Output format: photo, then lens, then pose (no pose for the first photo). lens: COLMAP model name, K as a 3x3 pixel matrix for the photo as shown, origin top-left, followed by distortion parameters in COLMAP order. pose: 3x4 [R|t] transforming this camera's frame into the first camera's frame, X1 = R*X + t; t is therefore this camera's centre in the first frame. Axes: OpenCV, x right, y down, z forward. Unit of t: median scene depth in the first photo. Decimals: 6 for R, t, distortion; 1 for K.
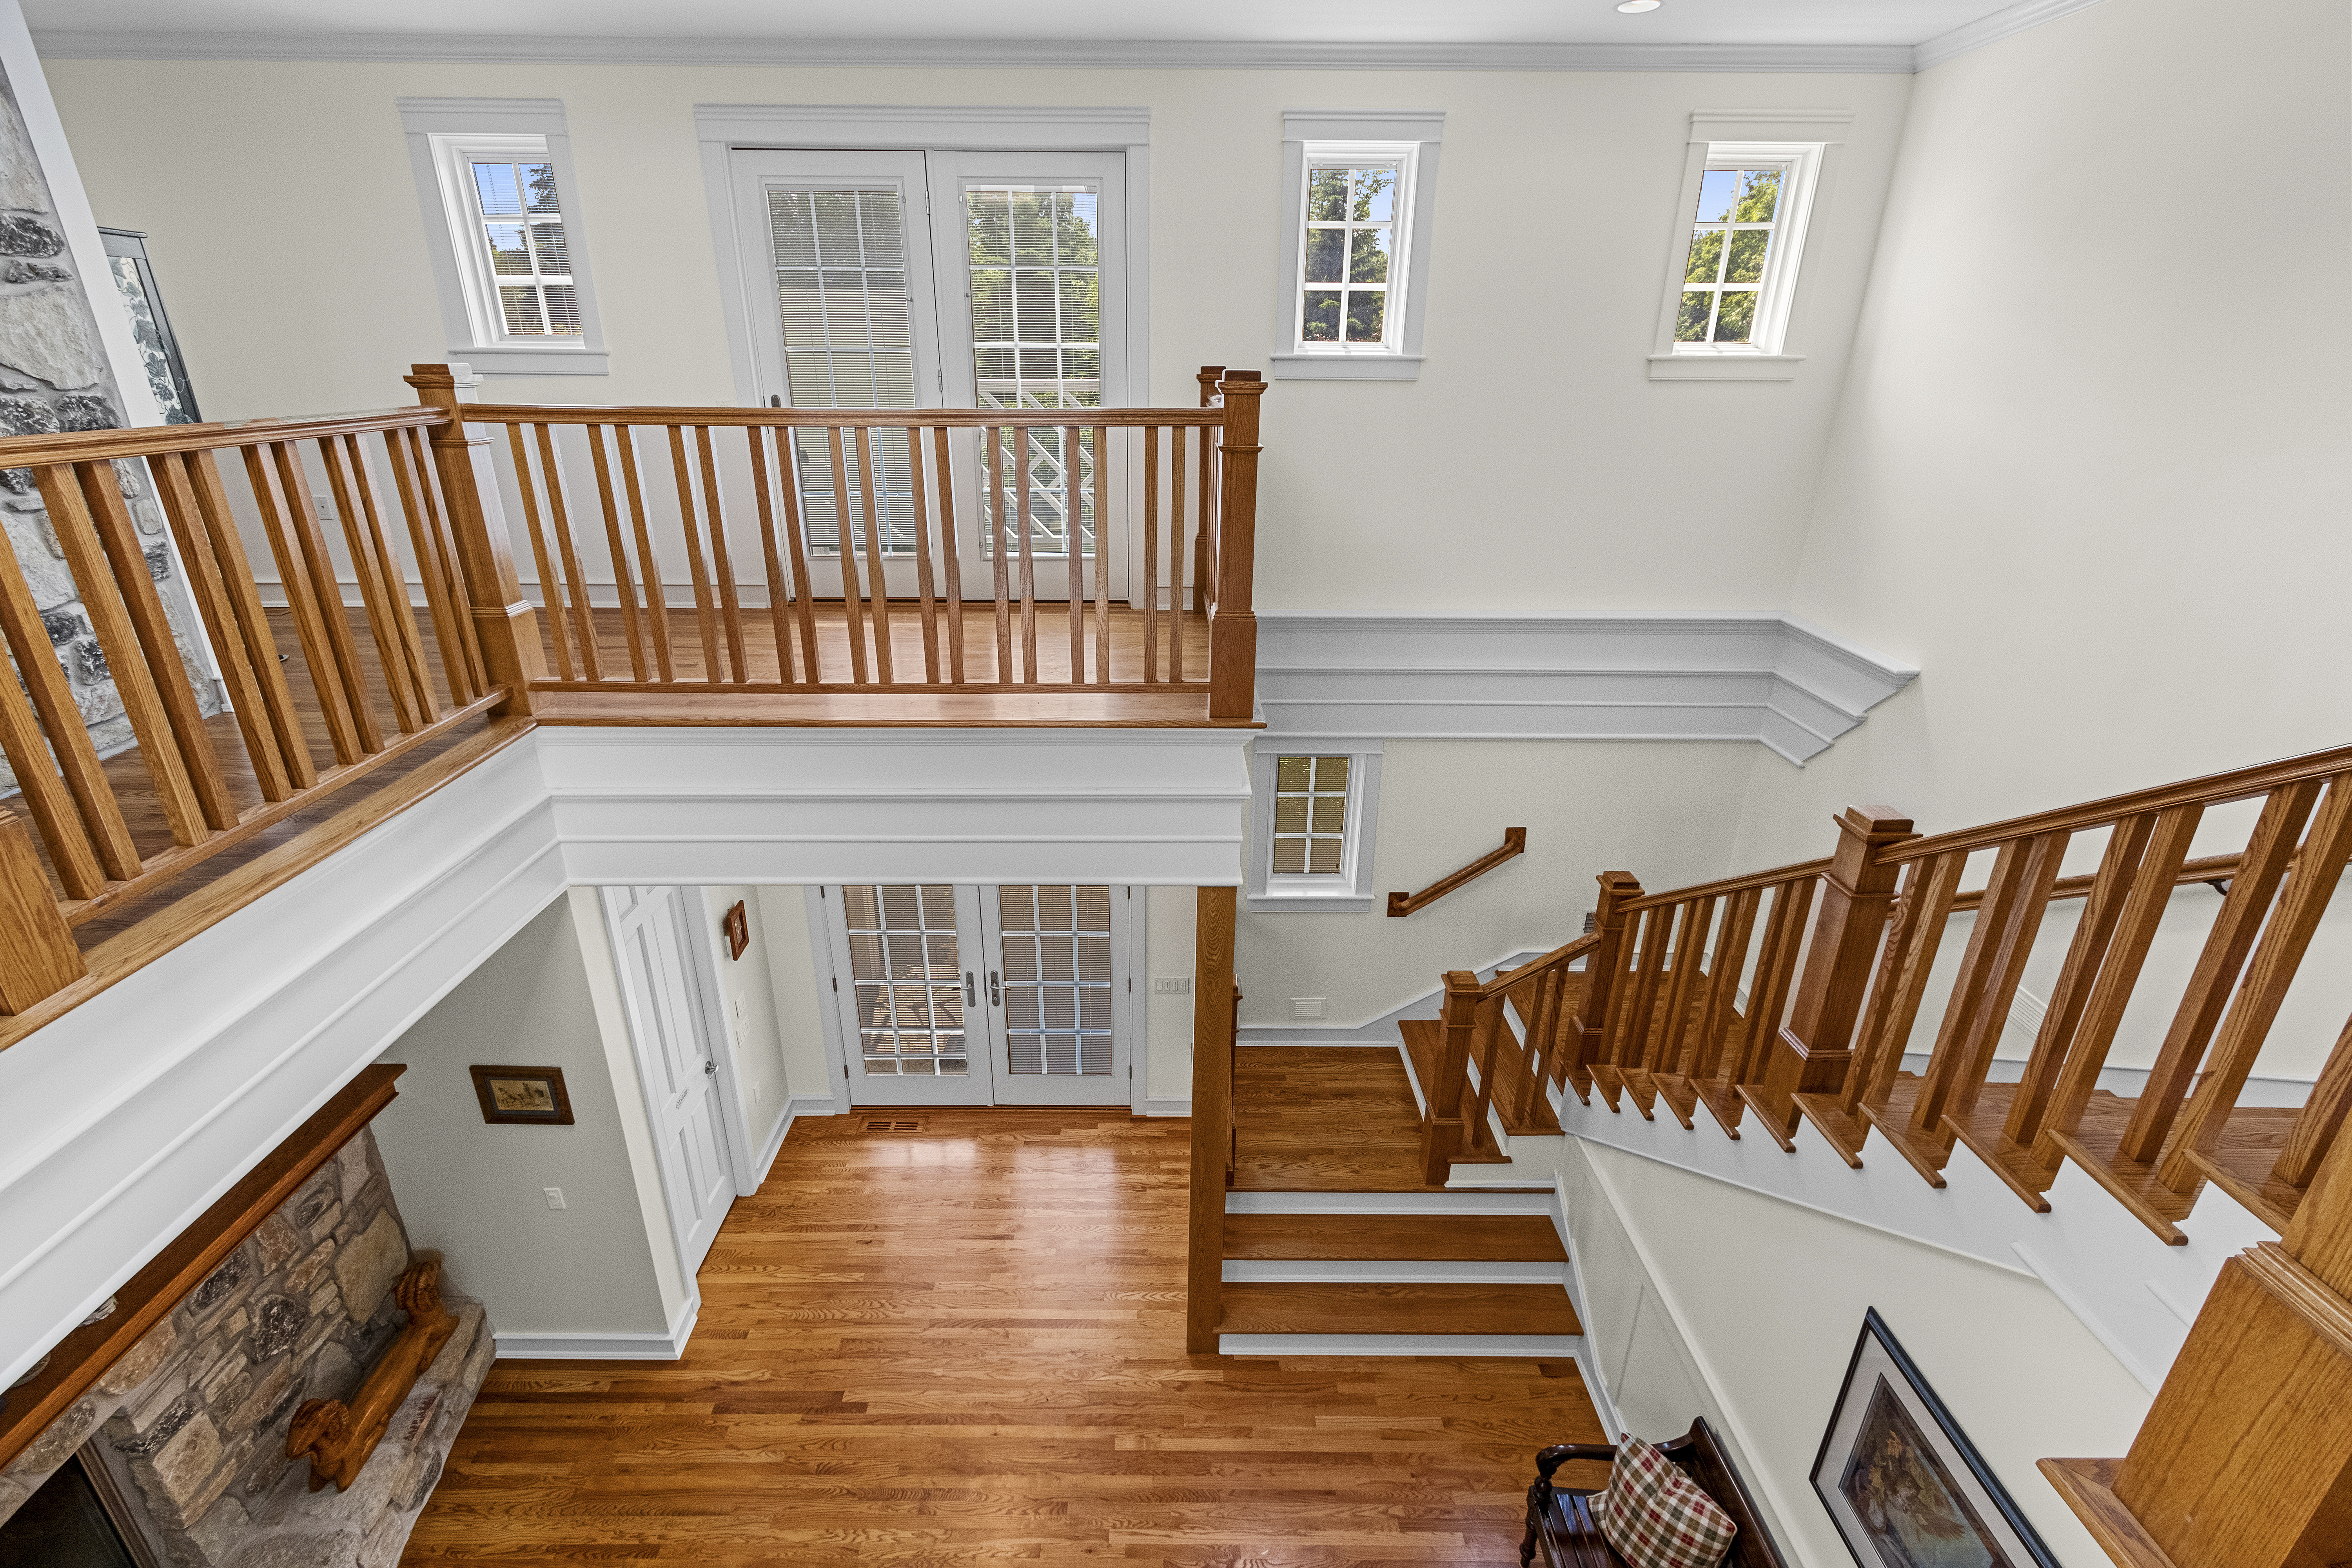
lens RADIAL K [[1074.9, 0, 1170.0], [0, 1074.9, 810.4], [0, 0, 1]] dist [0.007624, -0.002919]
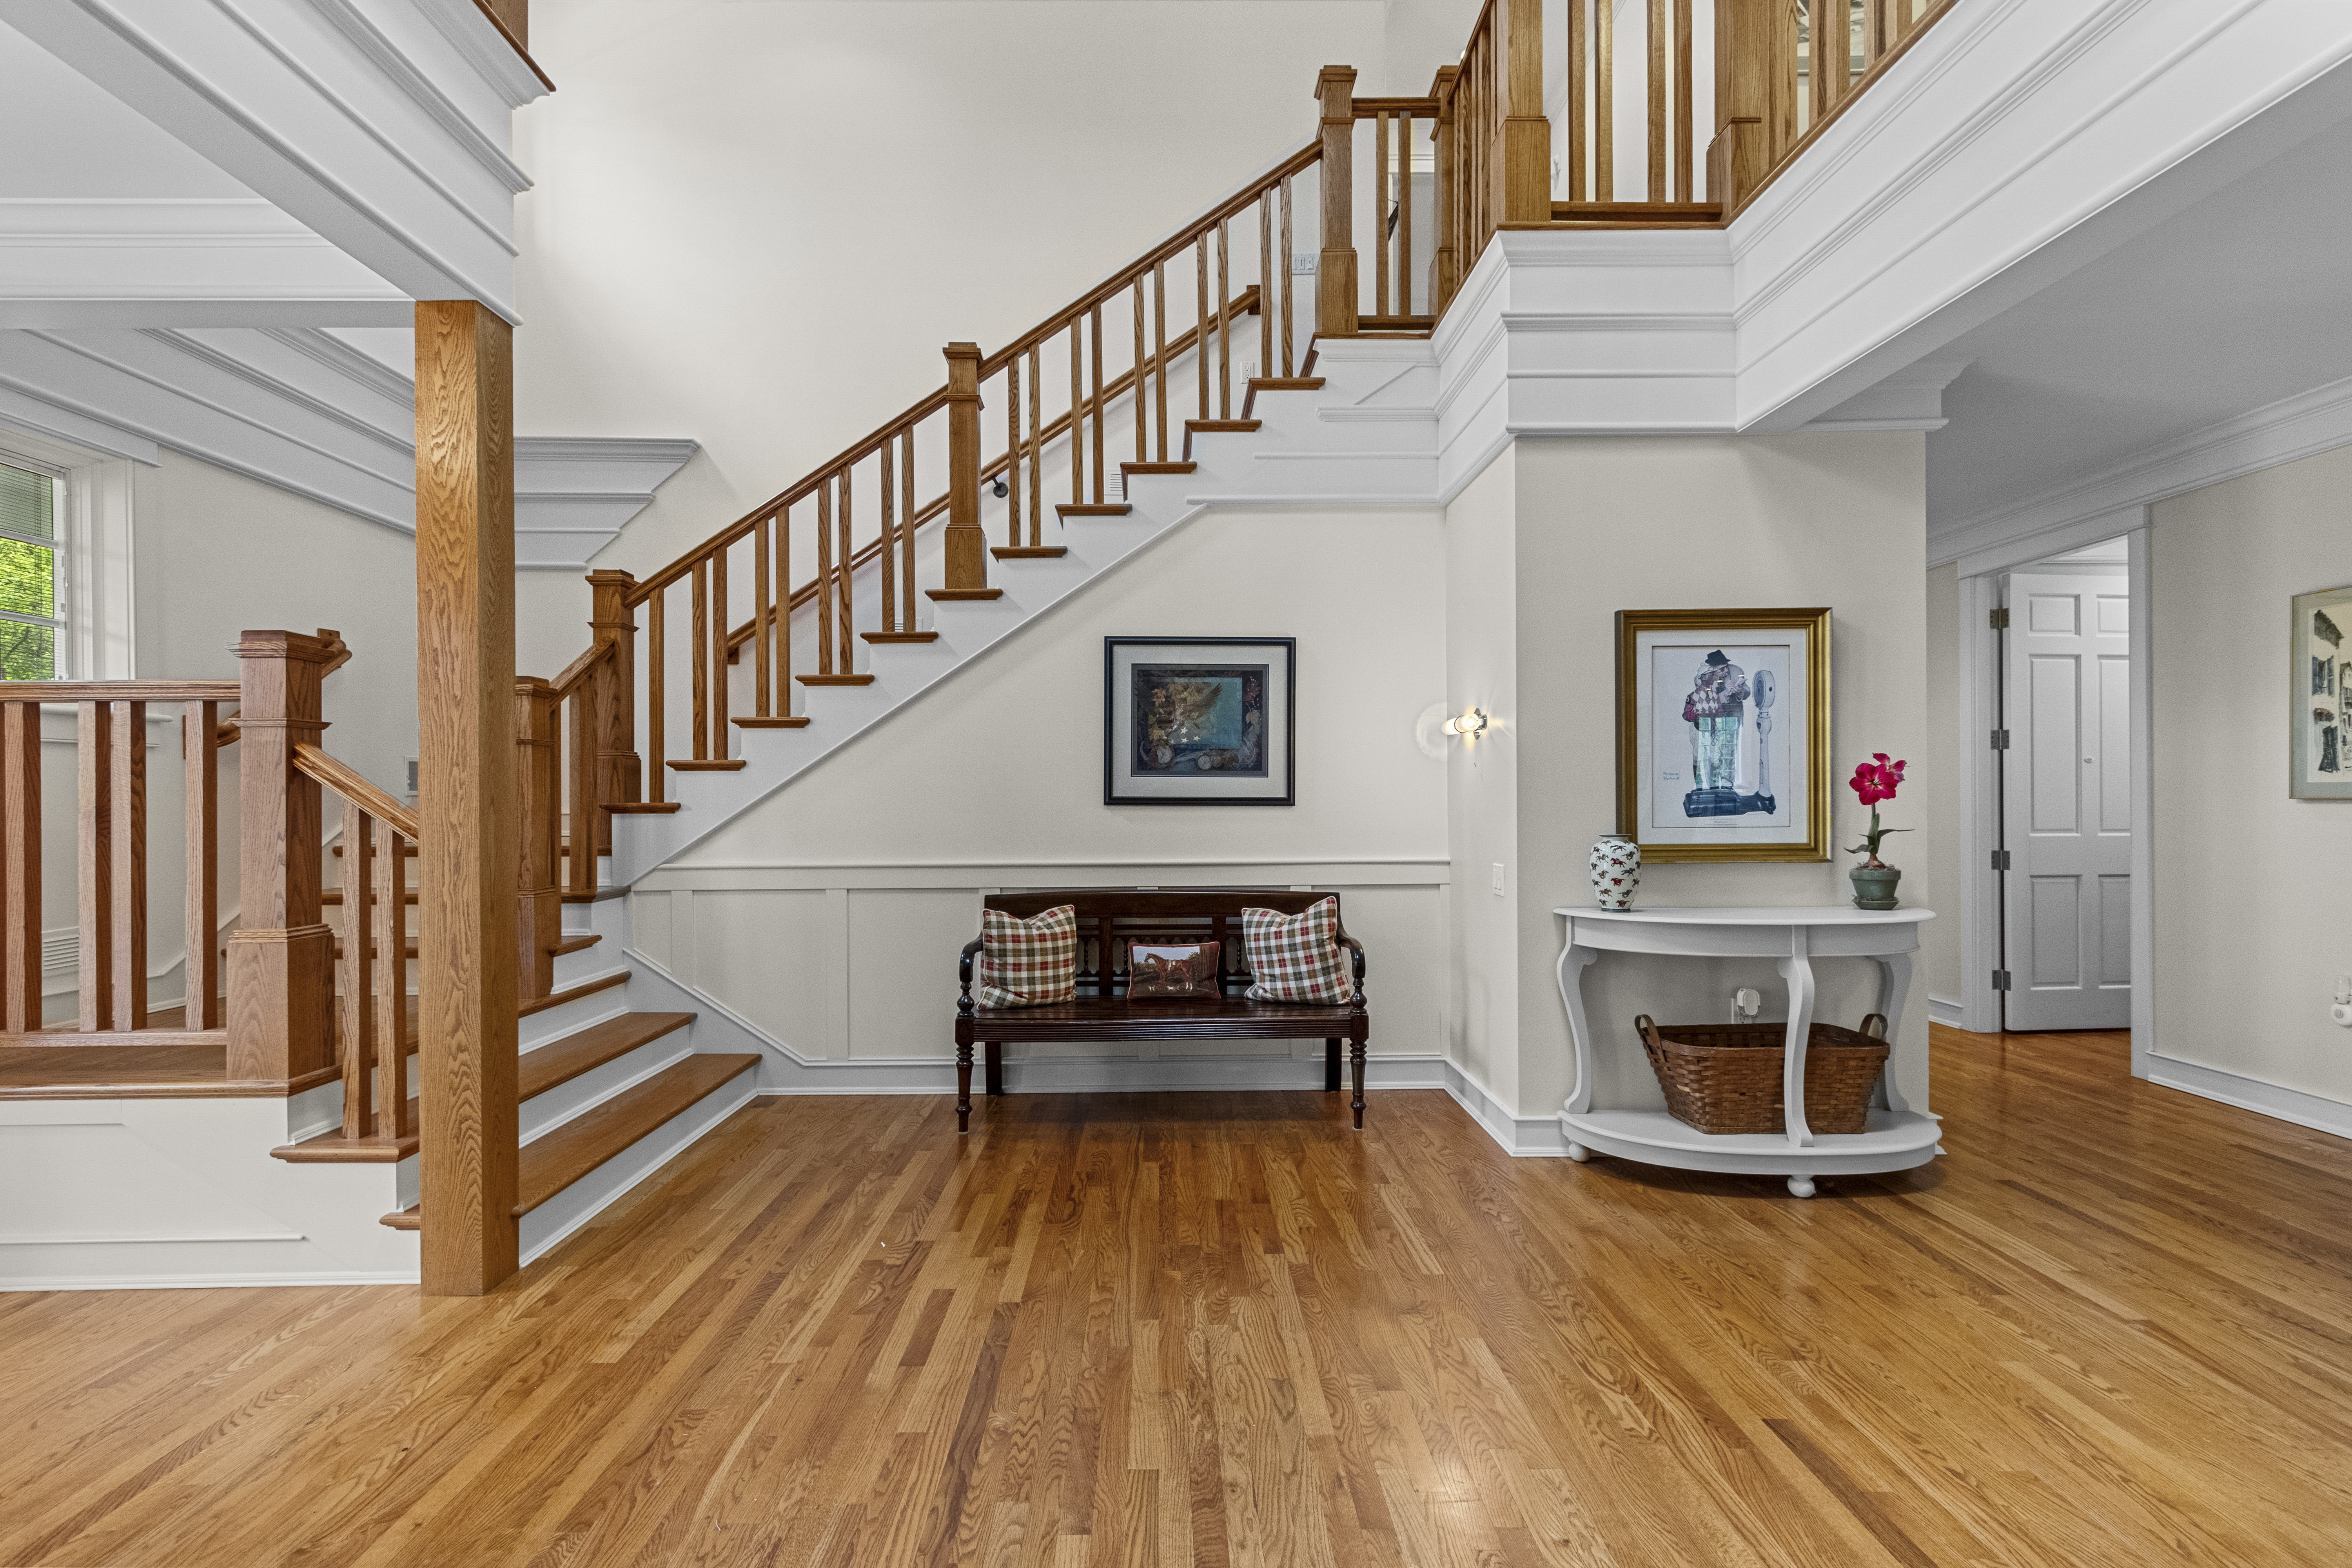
lens RADIAL K [[1074.9, 0, 1160.4], [0, 1074.9, 799.7], [0, 0, 1]] dist [0.007624, -0.002919]
pose [[-0.000658, -0.009579, 0.999954, -0.557578], [0.392263, 0.919808, 0.009070, 0.446329], [-0.919853, 0.392251, 0.003152, 0.659334]]
